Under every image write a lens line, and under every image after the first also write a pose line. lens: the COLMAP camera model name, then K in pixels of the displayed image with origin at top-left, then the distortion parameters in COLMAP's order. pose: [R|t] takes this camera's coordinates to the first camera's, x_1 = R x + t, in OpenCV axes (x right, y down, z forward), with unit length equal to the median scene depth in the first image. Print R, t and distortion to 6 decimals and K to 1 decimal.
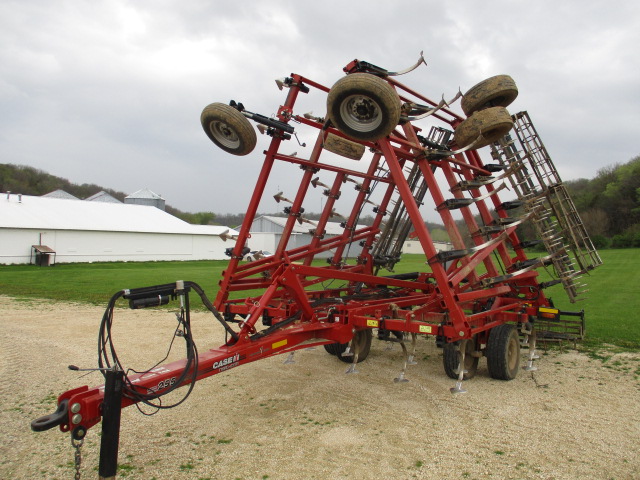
lens RADIAL K [[533.0, 0, 317.4], [0, 533.0, 230.0], [0, 0, 1]] dist [-0.028143, 0.007105]
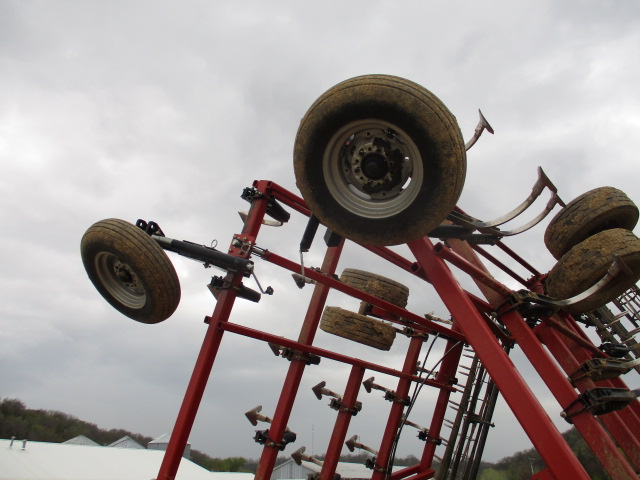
lens RADIAL K [[533.0, 0, 317.4], [0, 533.0, 230.0], [0, 0, 1]] dist [-0.028143, 0.007105]
pose [[0.997484, -0.052499, -0.047645, 0.034897], [0.027634, 0.906808, -0.420637, 0.000604], [0.065288, 0.418262, 0.905977, 0.391881]]
